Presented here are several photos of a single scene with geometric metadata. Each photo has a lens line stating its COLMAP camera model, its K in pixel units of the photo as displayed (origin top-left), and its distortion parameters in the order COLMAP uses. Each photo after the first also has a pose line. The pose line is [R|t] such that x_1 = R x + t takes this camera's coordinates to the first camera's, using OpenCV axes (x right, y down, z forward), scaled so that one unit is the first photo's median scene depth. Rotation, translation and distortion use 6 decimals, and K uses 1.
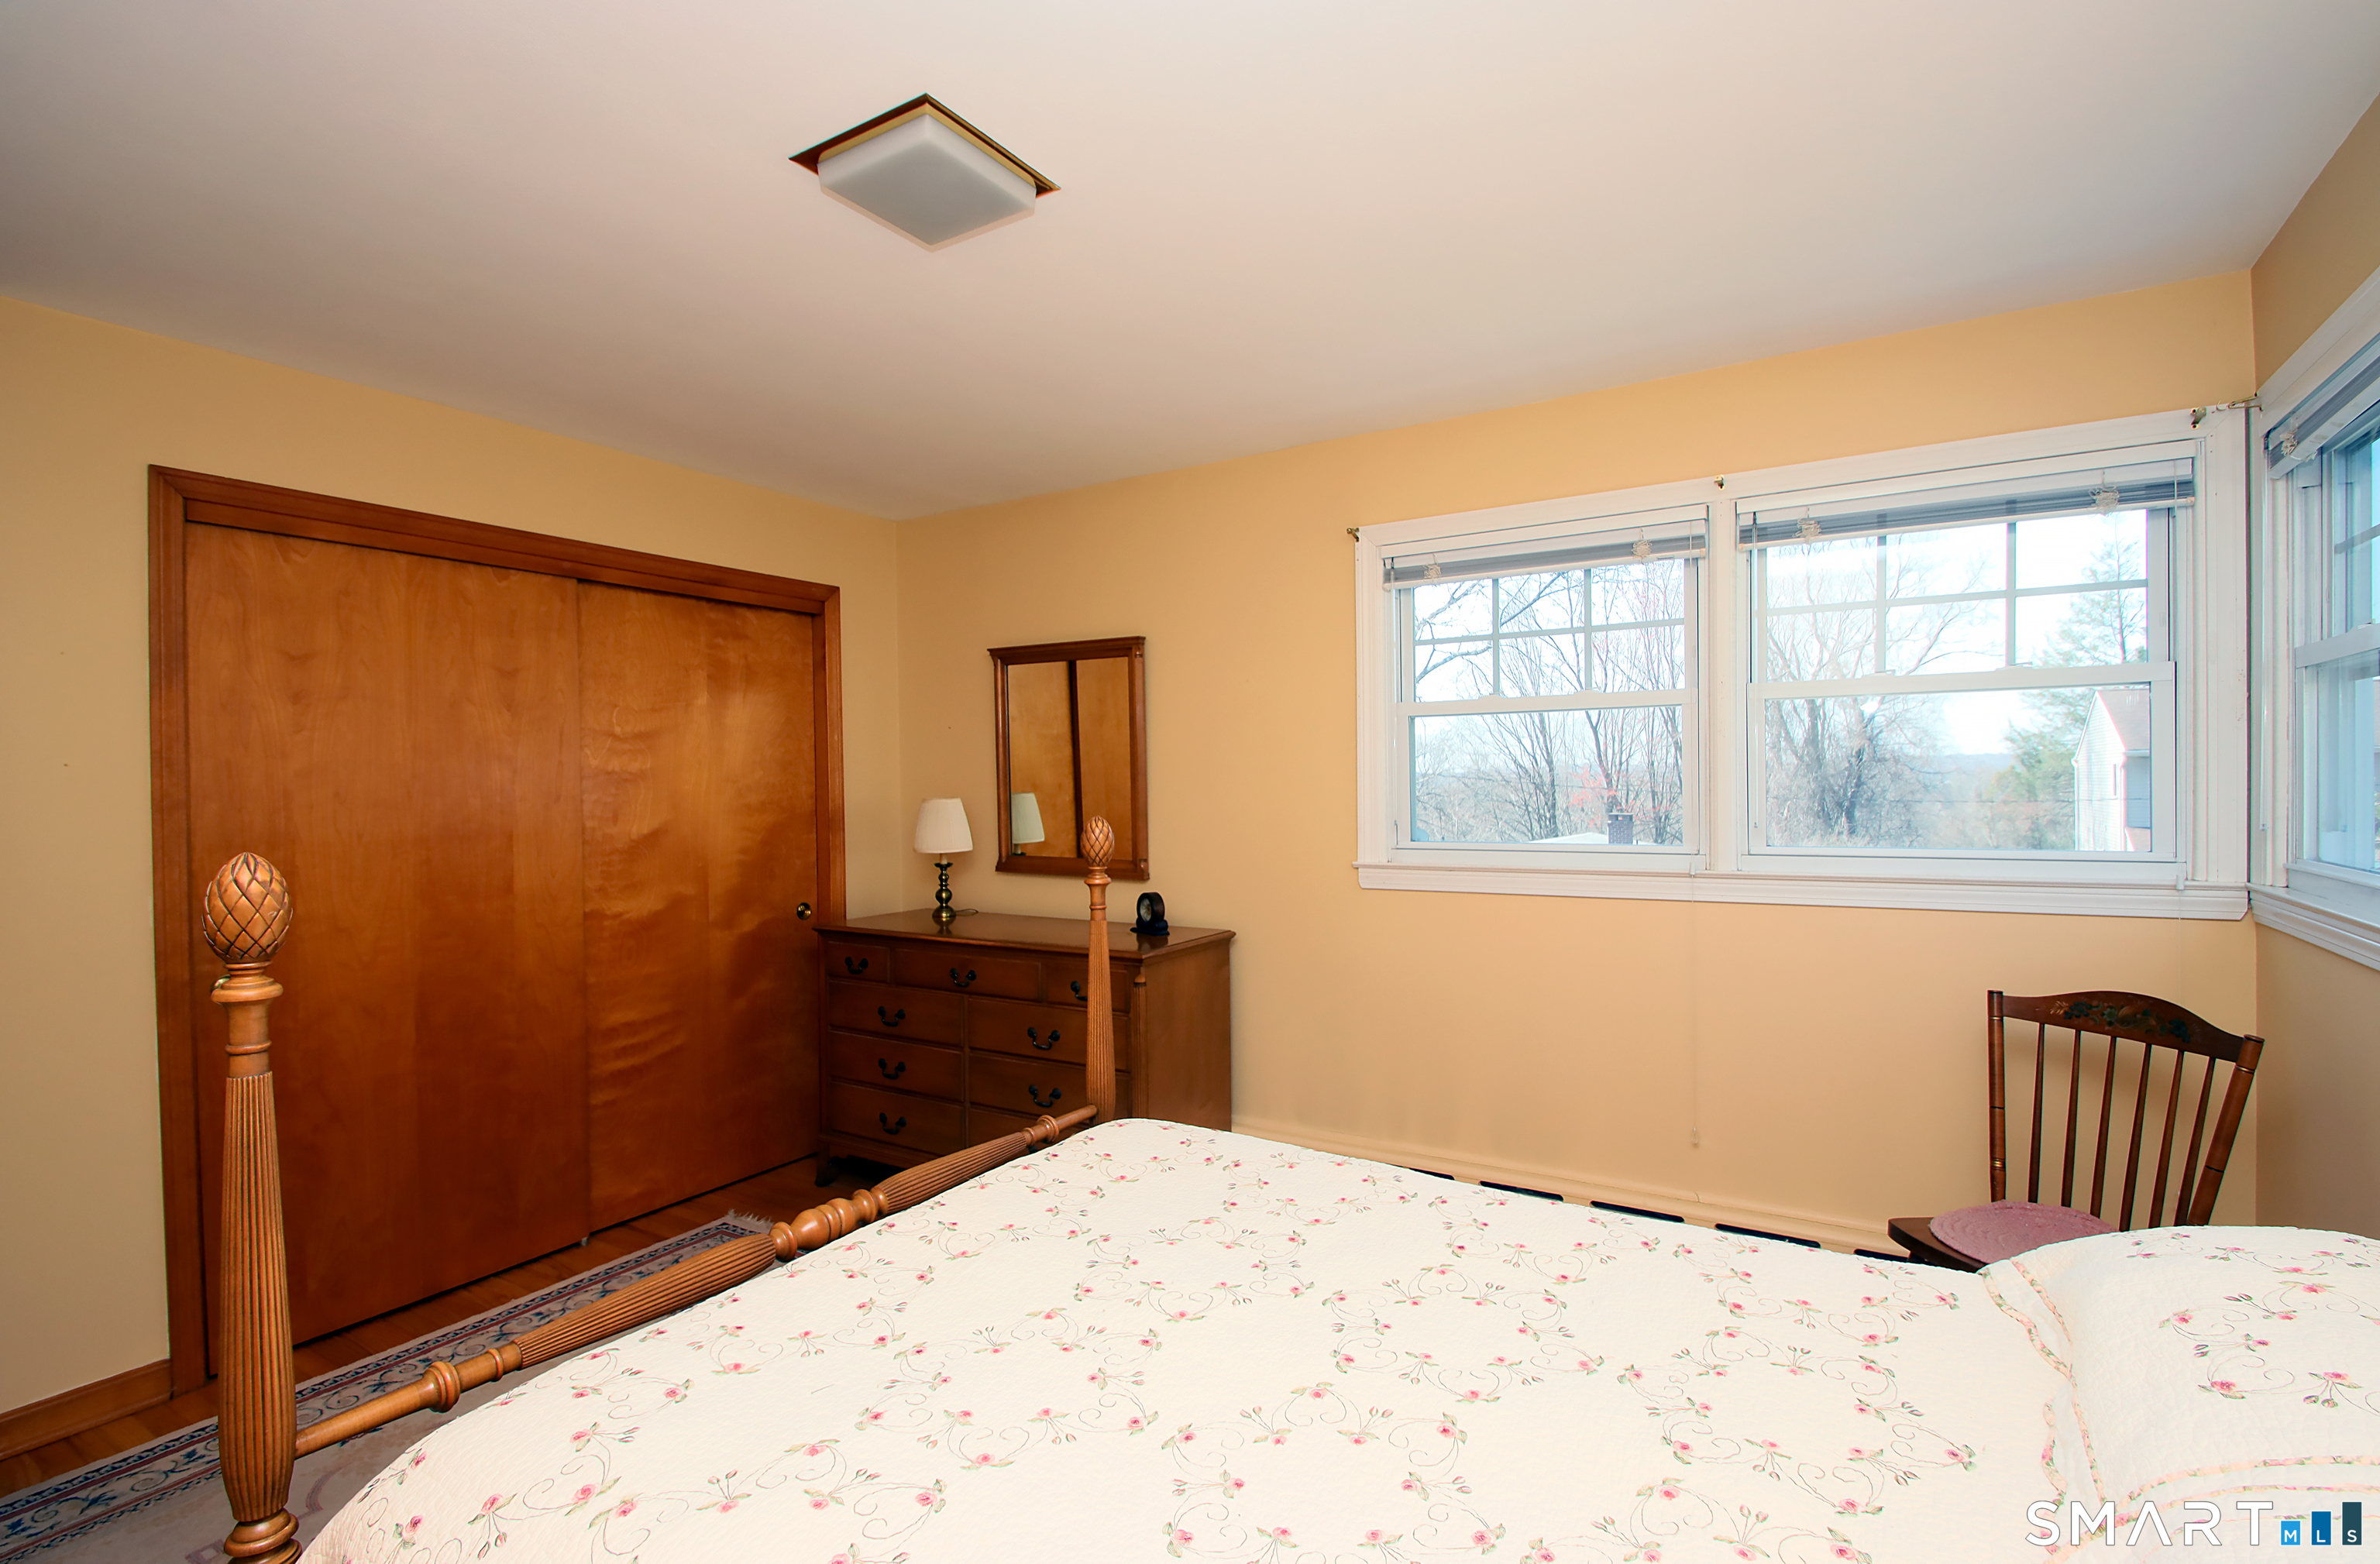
lens RADIAL K [[1113.8, 0, 1204.3], [0, 1113.8, 786.8], [0, 0, 1]] dist [0.013328, -0.016394]
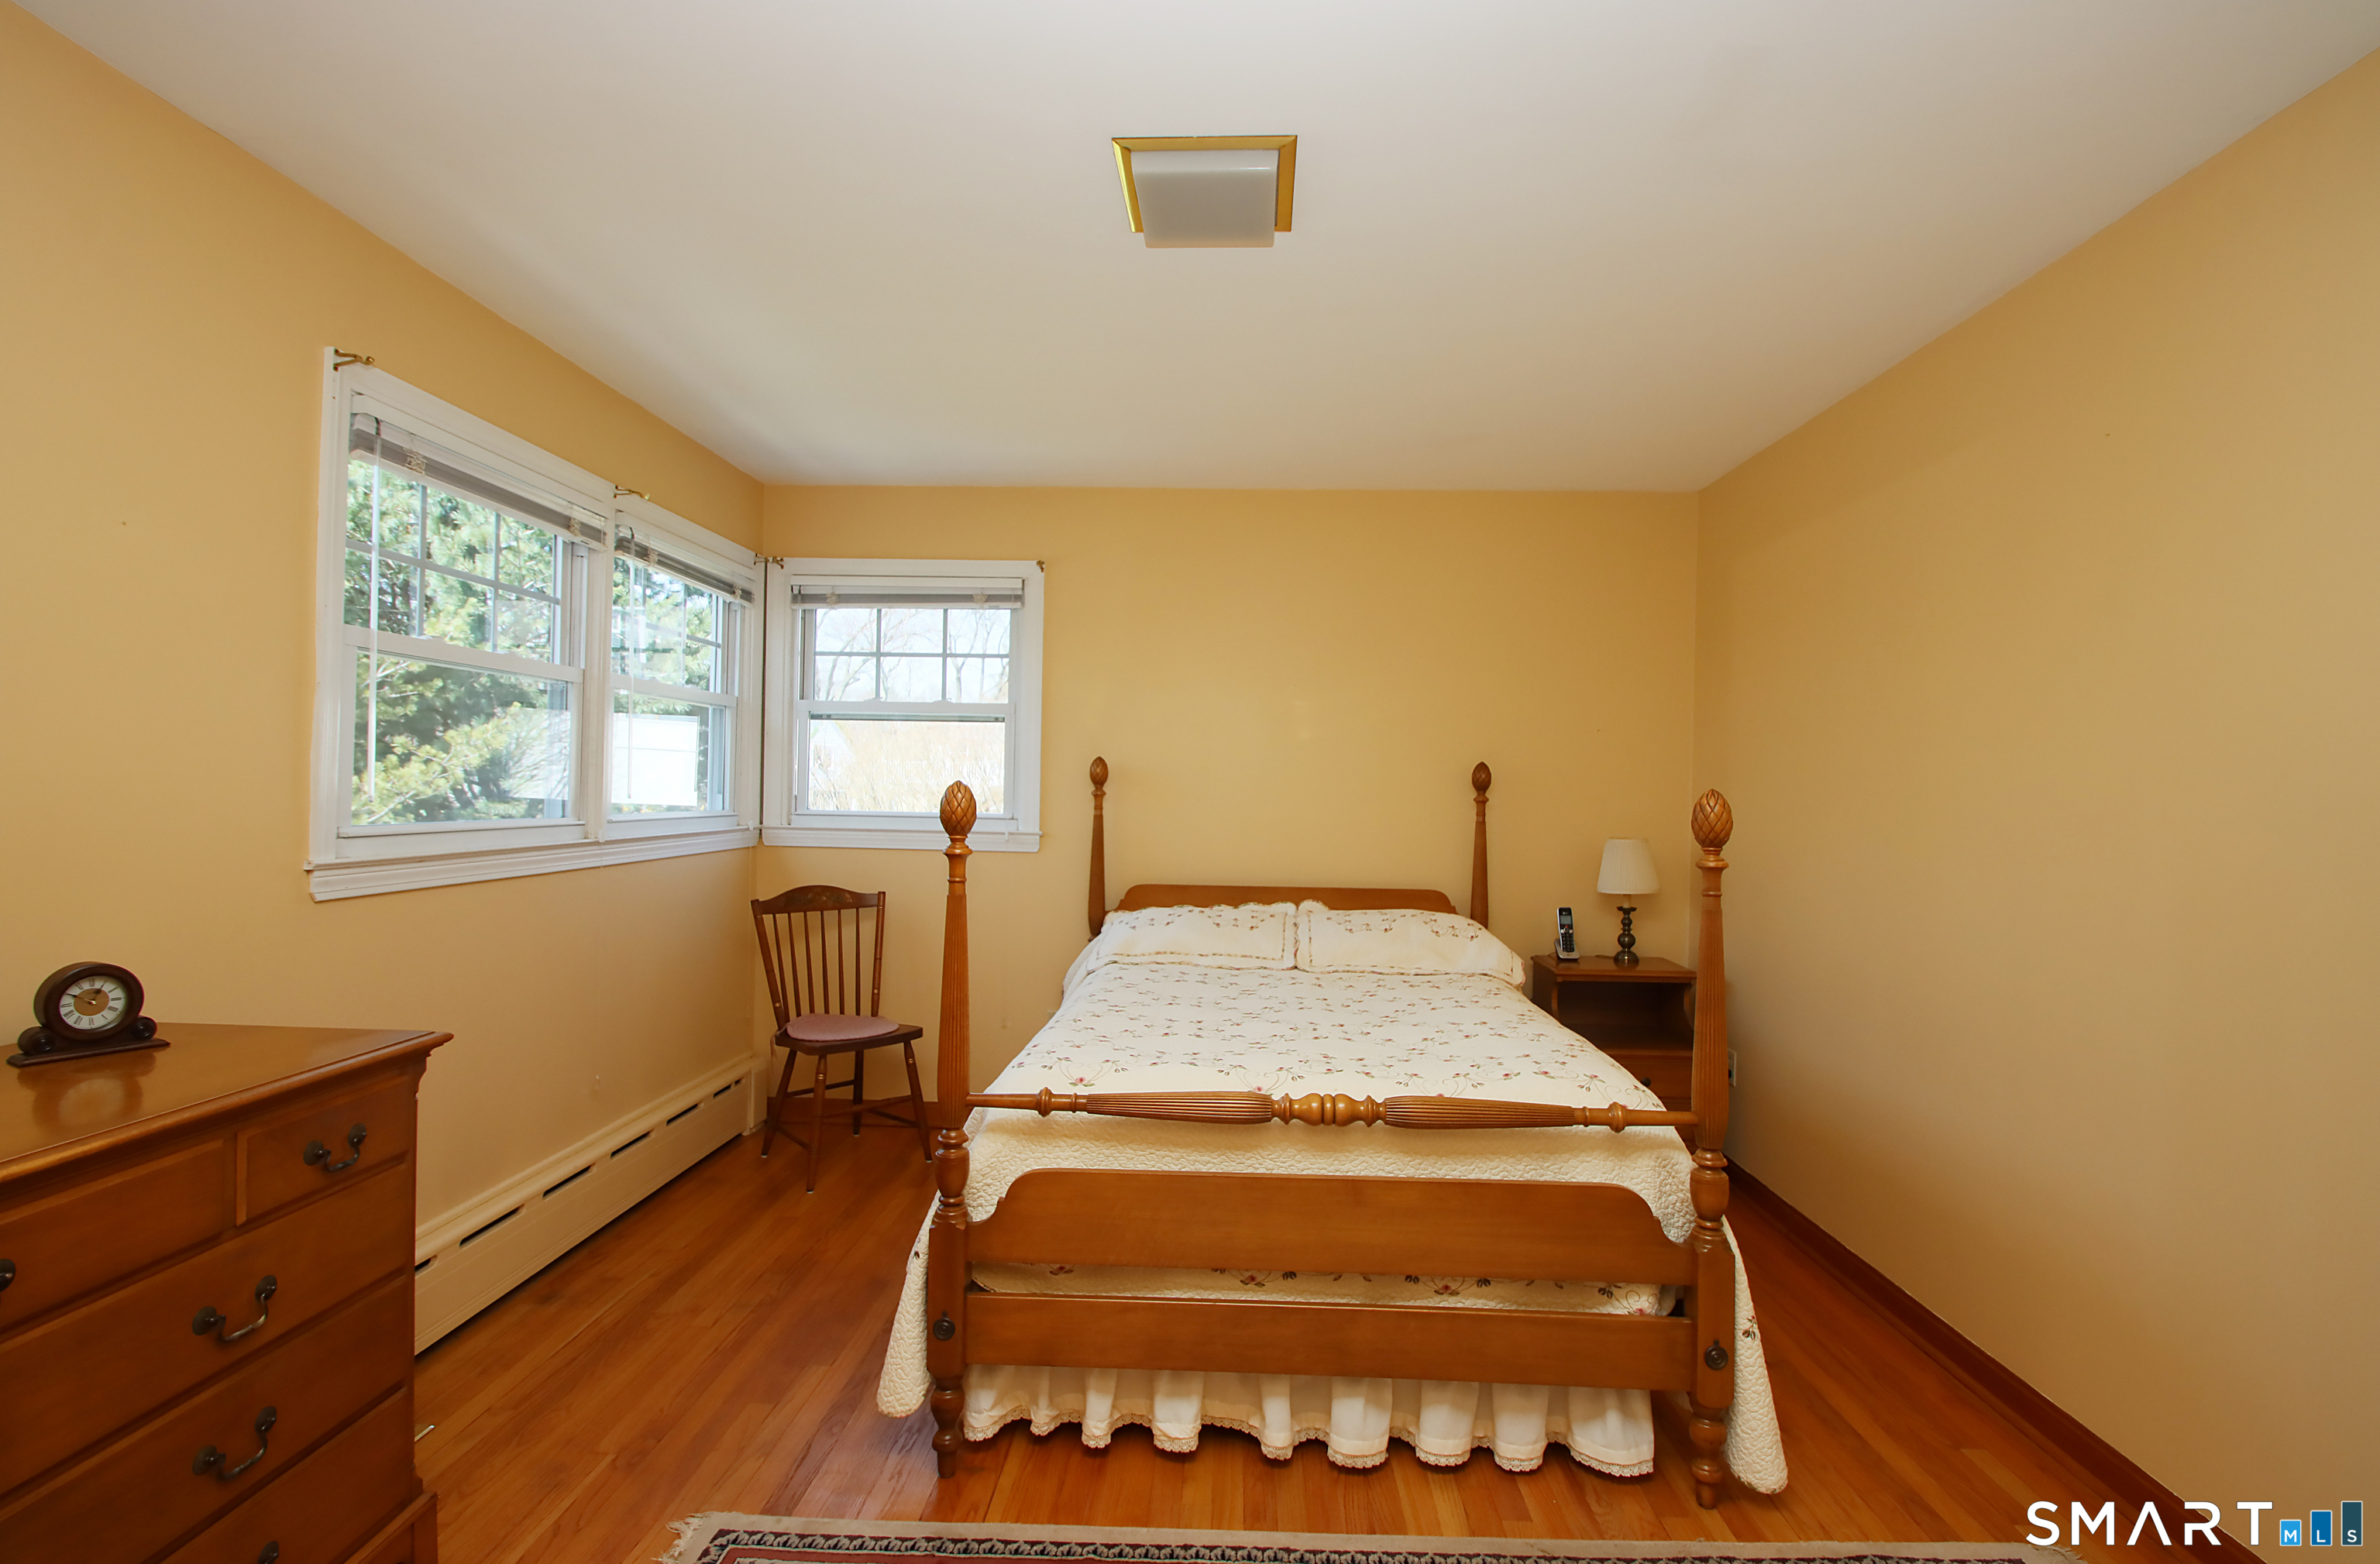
lens RADIAL K [[1113.8, 0, 1195.5], [0, 1113.8, 774.0], [0, 0, 1]] dist [0.013328, -0.016394]
pose [[-0.484455, 0.009313, 0.874767, -0.671319], [-0.017029, 0.999653, -0.020074, 0.021515], [-0.874651, -0.024621, -0.484128, 0.868257]]
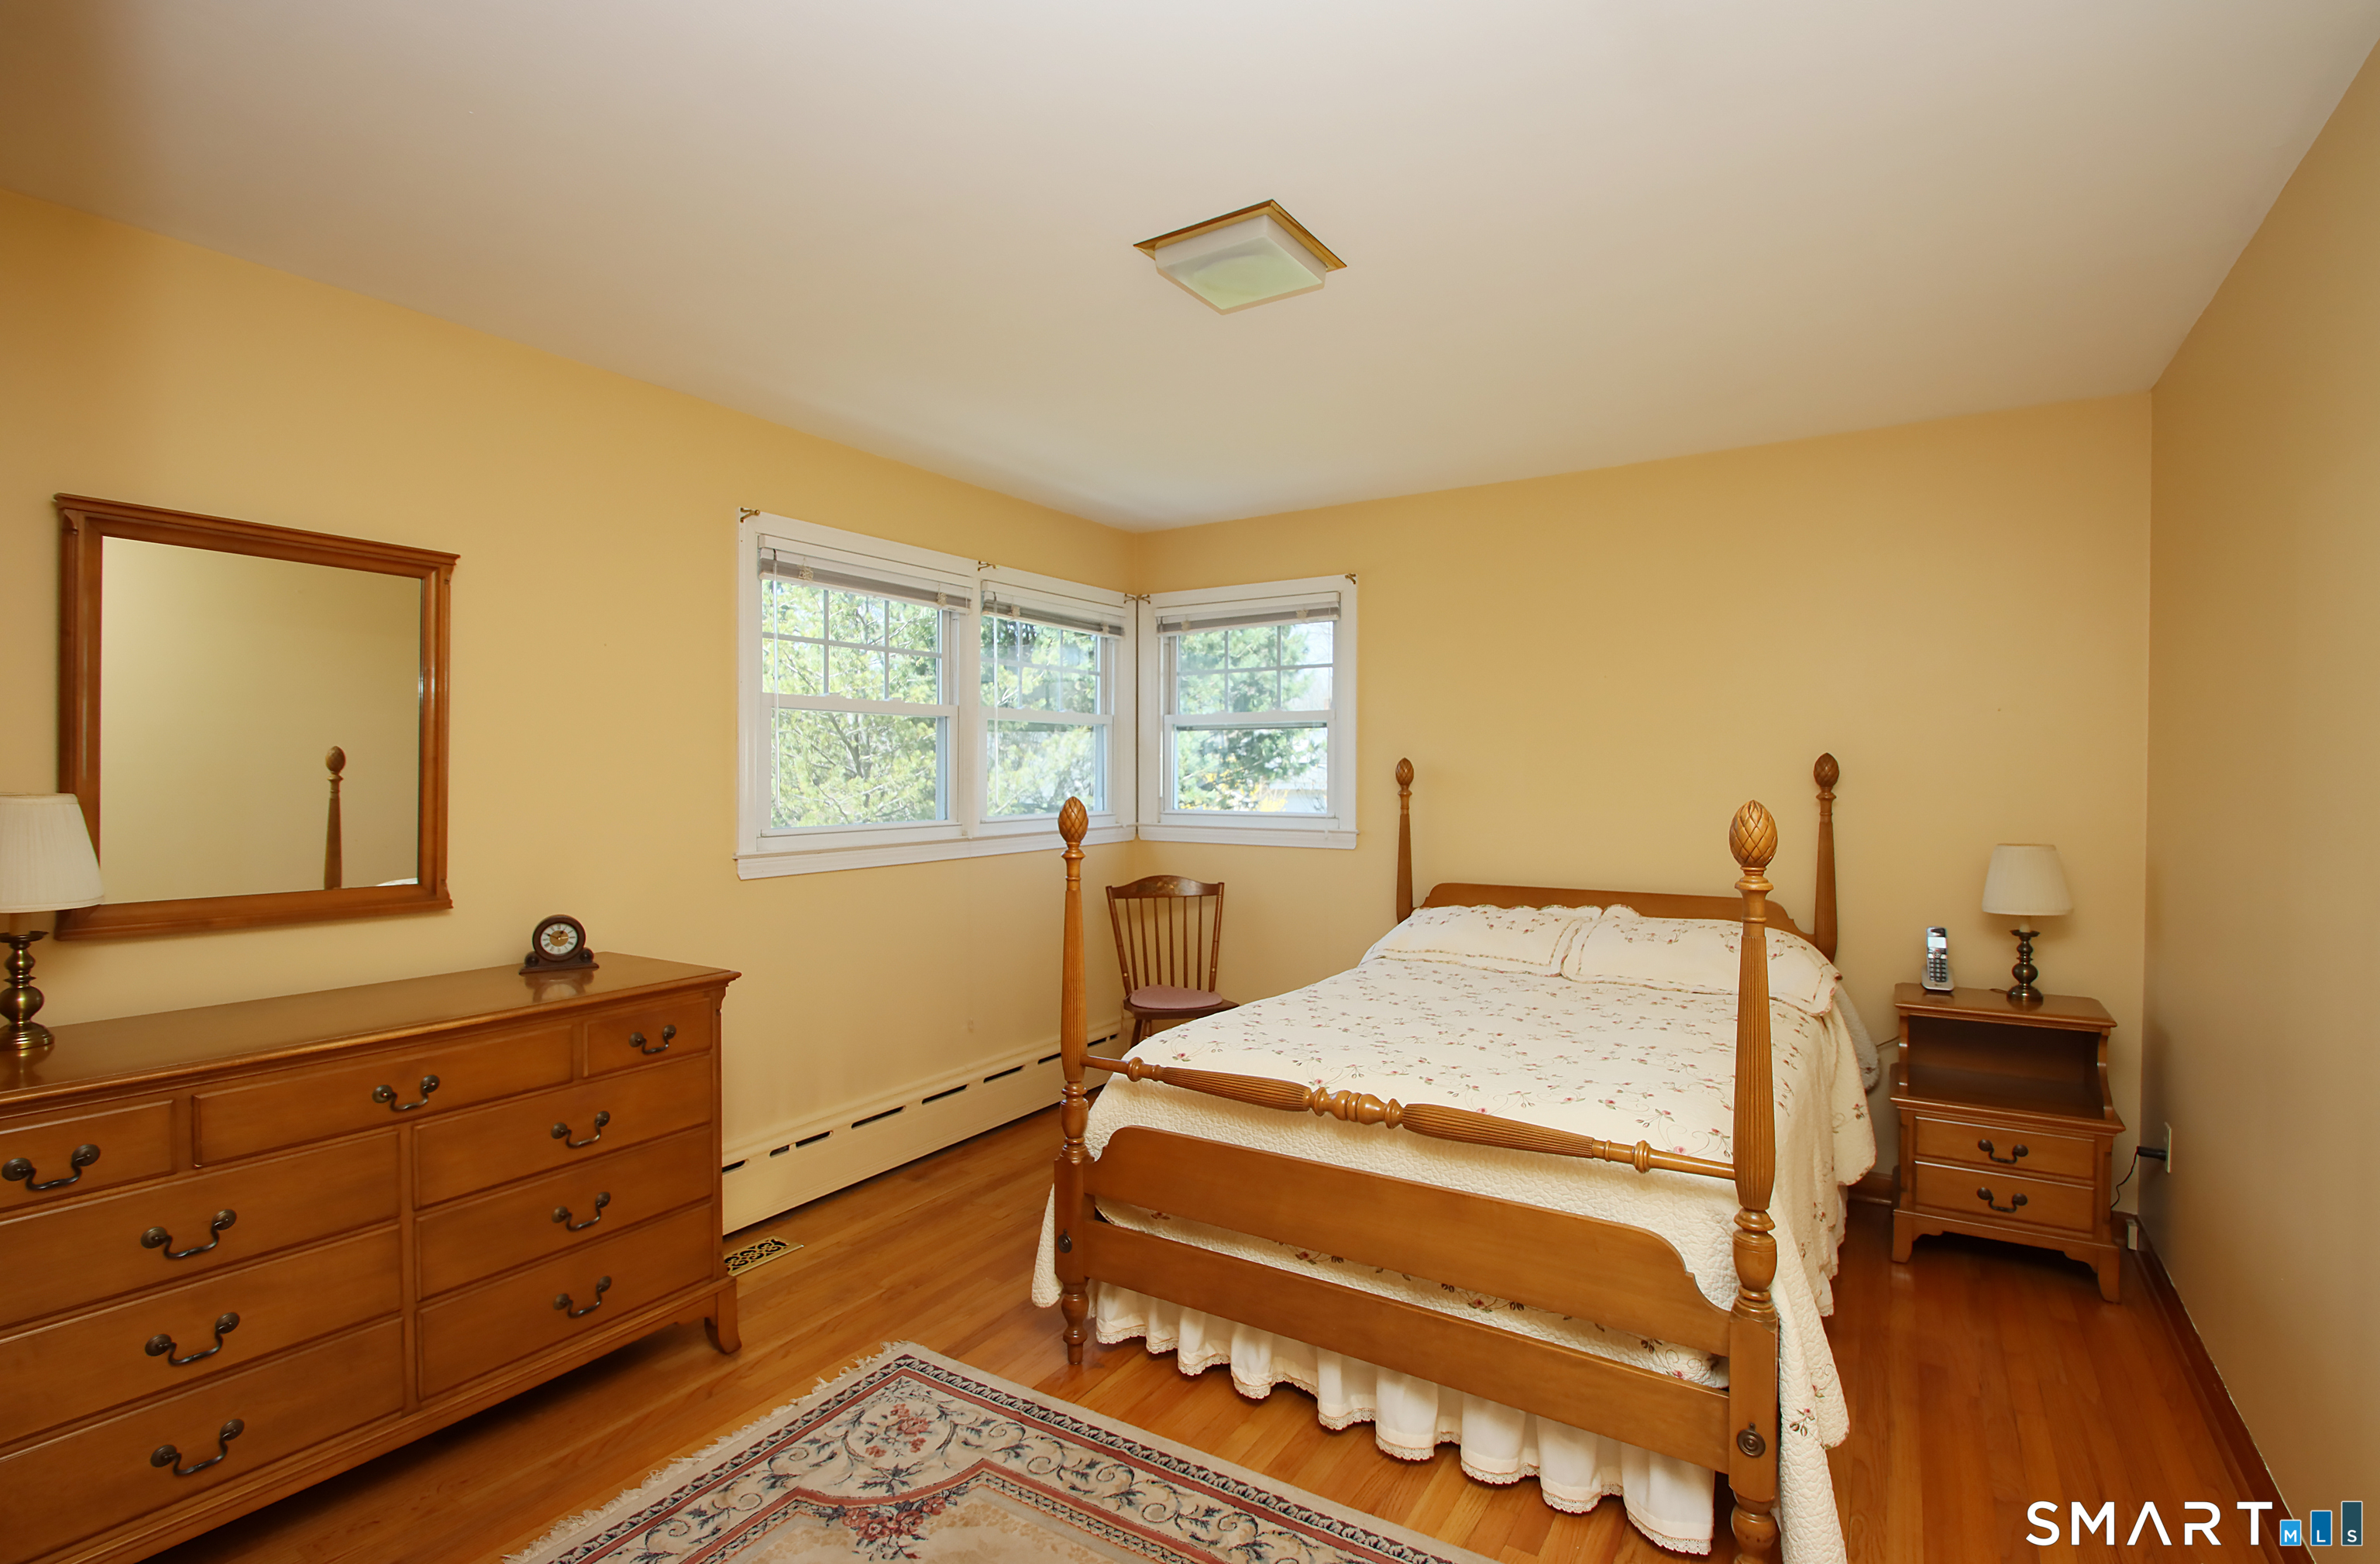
lens RADIAL K [[1113.8, 0, 1194.8], [0, 1113.8, 775.6], [0, 0, 1]] dist [0.013328, -0.016394]
pose [[0.028969, 0.001023, 0.999580, -0.812995], [-0.000174, 0.999999, -0.001018, 0.001824], [-0.999580, -0.000144, 0.028970, 0.579814]]
